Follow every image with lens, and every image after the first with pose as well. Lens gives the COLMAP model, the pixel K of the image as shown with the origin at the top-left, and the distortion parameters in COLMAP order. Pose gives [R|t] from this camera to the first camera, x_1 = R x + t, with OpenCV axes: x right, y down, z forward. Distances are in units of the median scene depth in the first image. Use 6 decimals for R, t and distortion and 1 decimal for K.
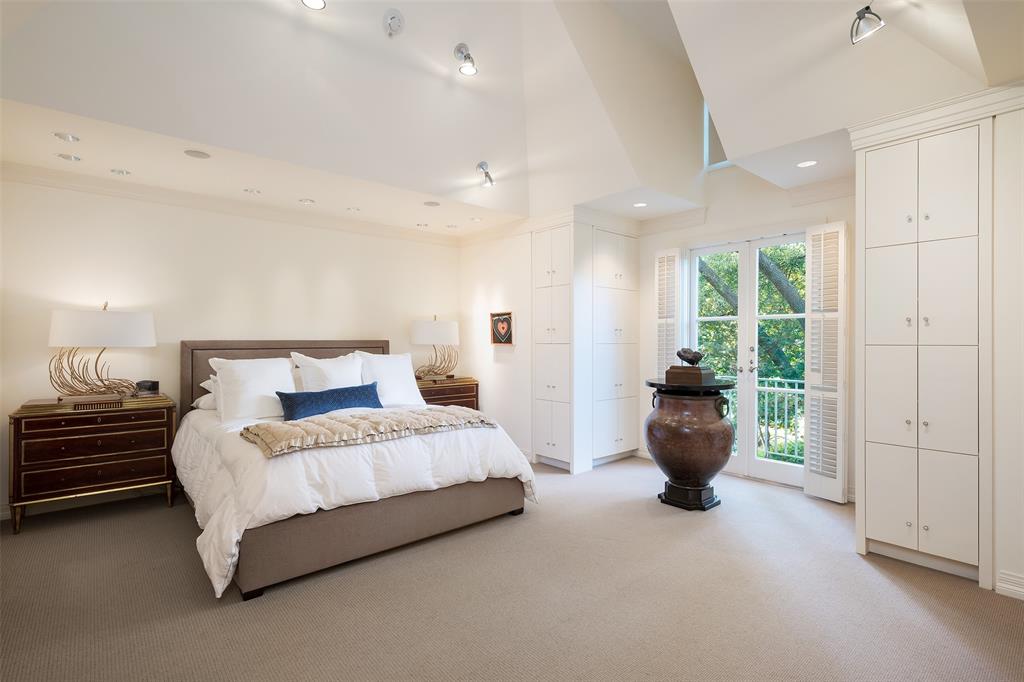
lens RADIAL K [[476.8, 0, 512.0], [0, 476.8, 341.0], [0, 0, 1]] dist [0.001116, 0.000615]
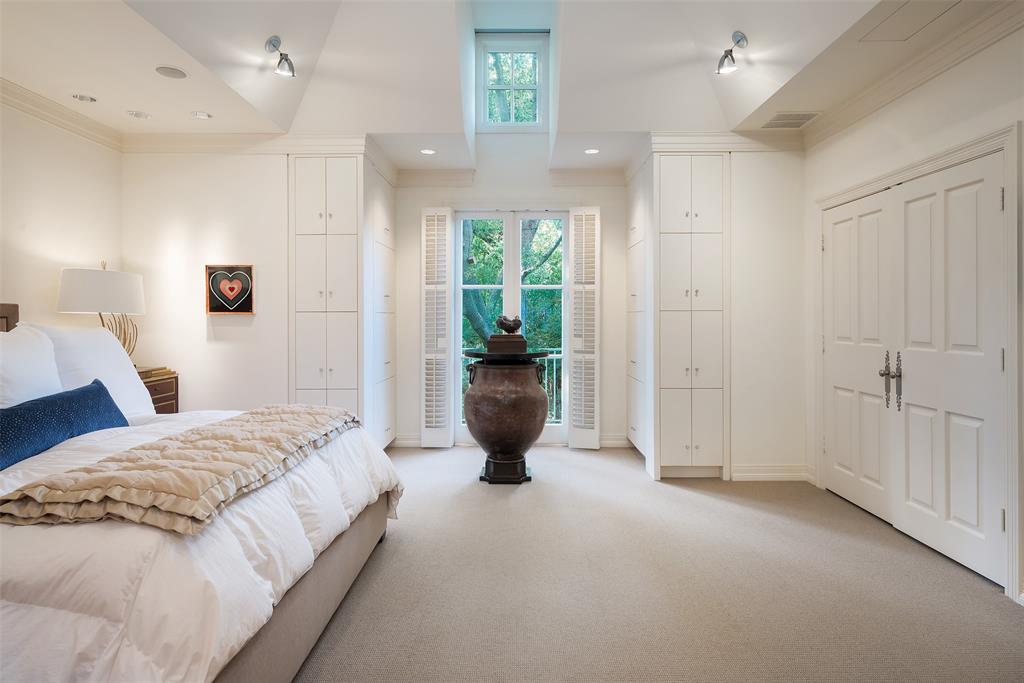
lens RADIAL K [[560.0, 0, 512.2], [0, 560.0, 316.9], [0, 0, 1]] dist [0.002583, 0.000390]
pose [[0.655464, -0.000139, 0.755227, -0.455187], [0.003327, 0.999991, -0.002703, 0.020052], [-0.755219, 0.004284, 0.655458, 0.251651]]
